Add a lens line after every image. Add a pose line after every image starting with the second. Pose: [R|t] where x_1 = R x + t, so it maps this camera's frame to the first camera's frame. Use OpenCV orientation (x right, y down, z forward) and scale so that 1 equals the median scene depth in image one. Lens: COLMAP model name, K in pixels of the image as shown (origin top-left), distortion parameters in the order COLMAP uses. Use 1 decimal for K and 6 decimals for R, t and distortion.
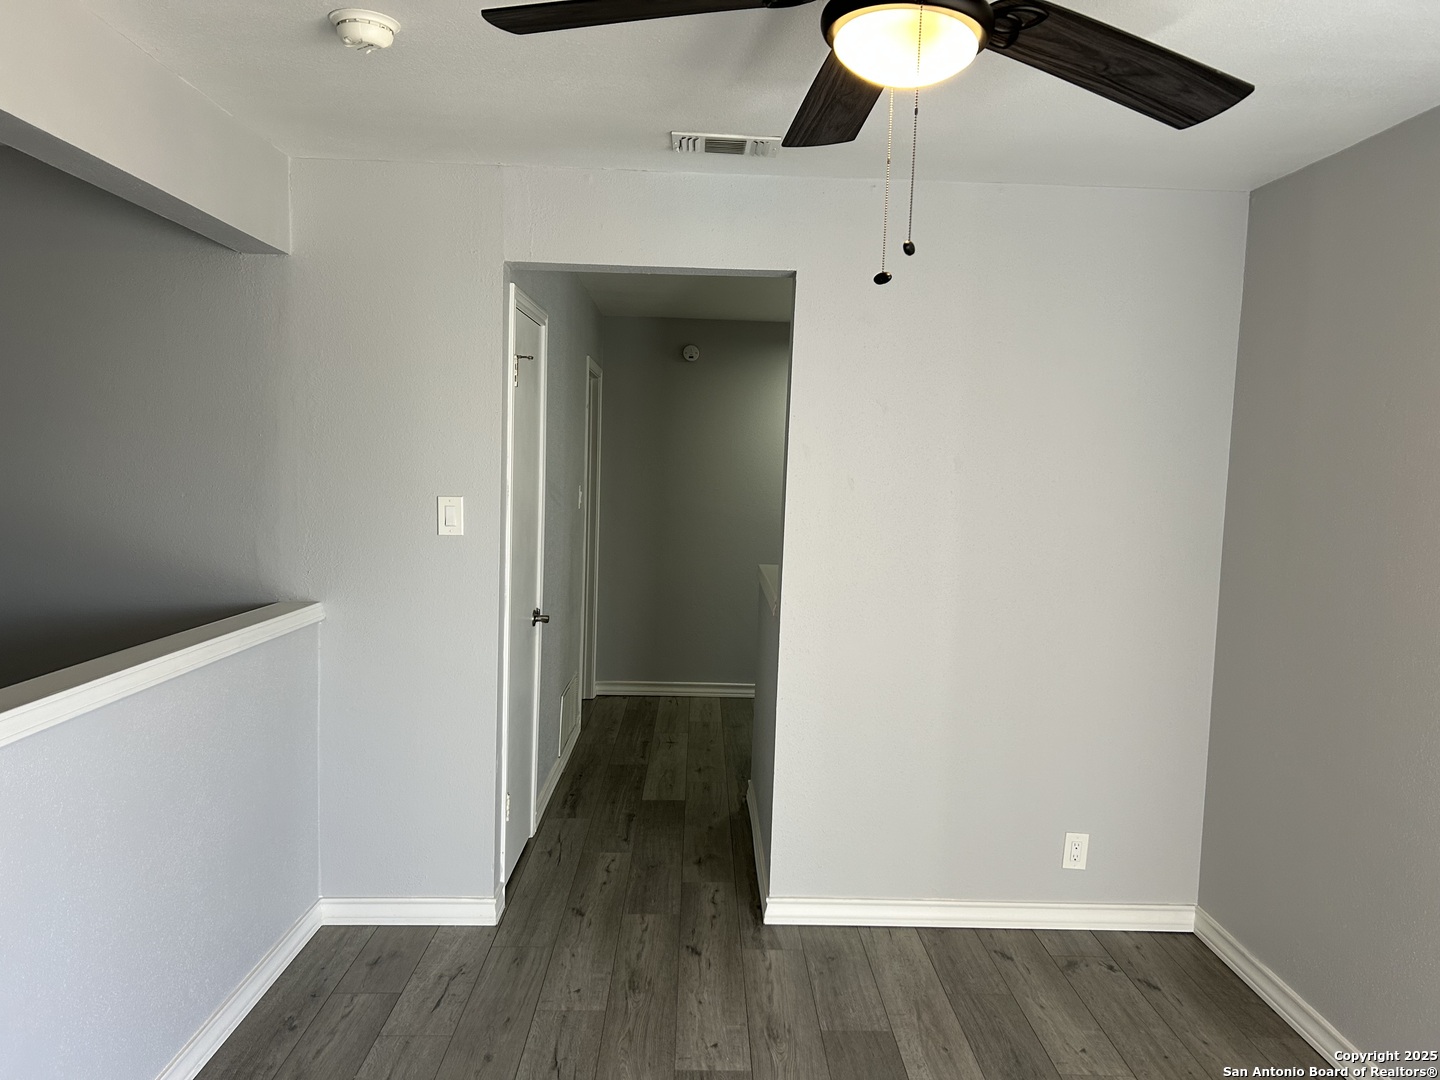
lens RADIAL K [[1074.2, 0, 725.8], [0, 1074.2, 540.7], [0, 0, 1]] dist [0.042442, -0.040819]
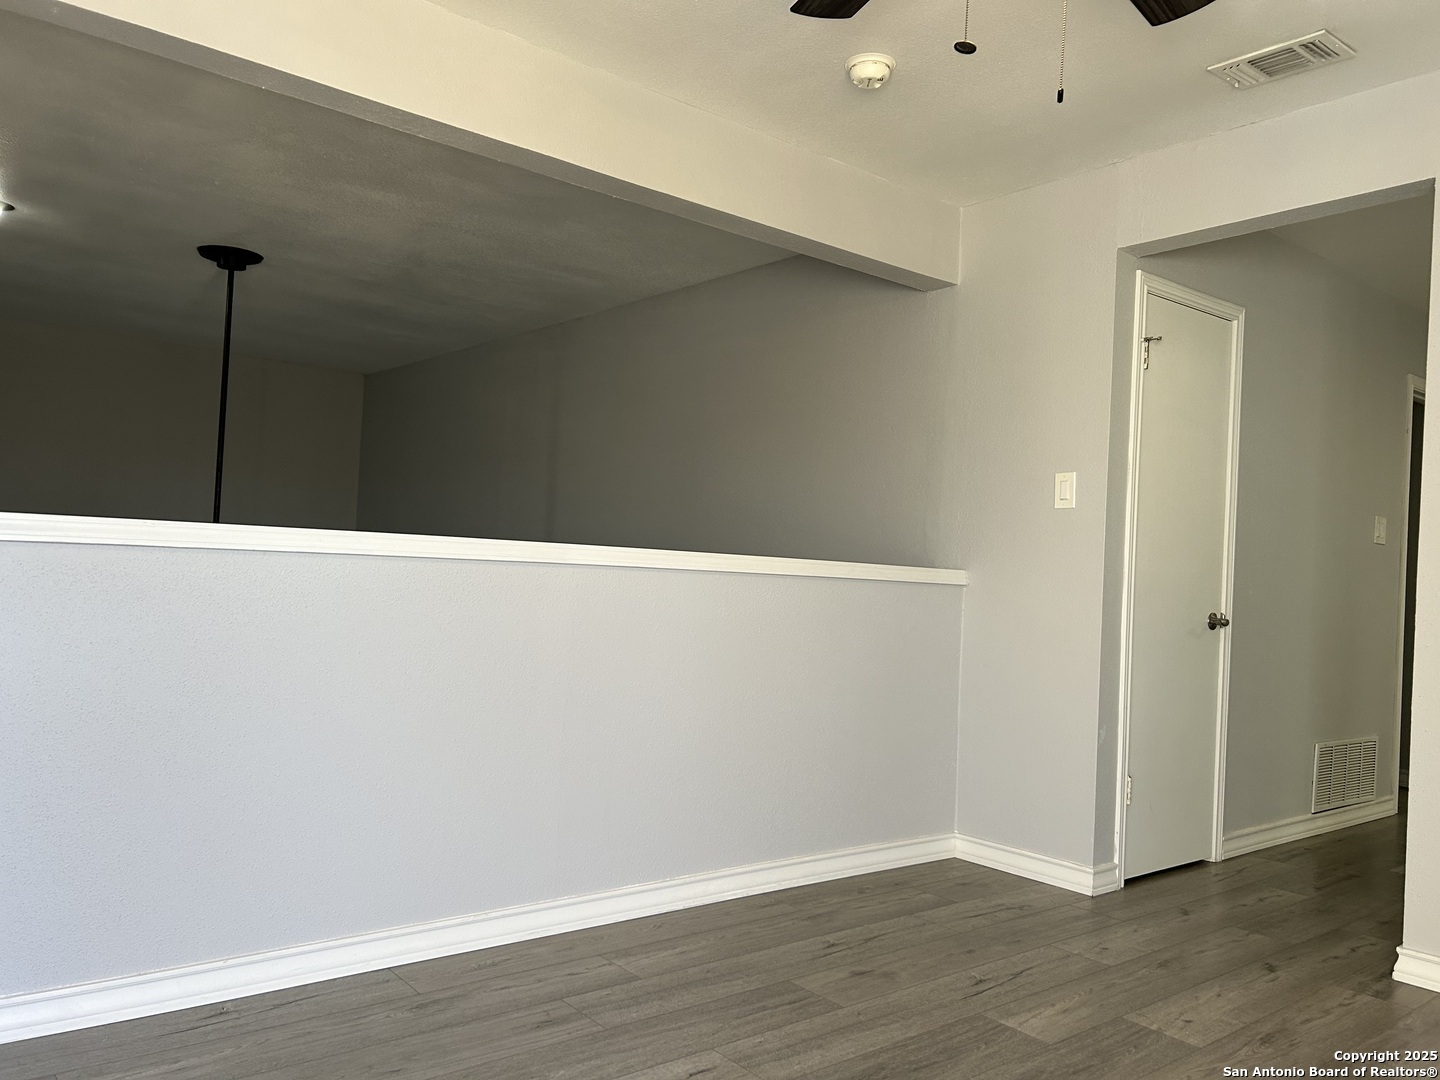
lens RADIAL K [[1074.2, 0, 725.8], [0, 1074.2, 540.7], [0, 0, 1]] dist [0.042442, -0.040819]
pose [[0.605766, -0.025411, -0.795237, 0.393456], [-0.085989, 0.991545, -0.097186, 0.160492], [0.790983, 0.127254, 0.598459, 0.096760]]
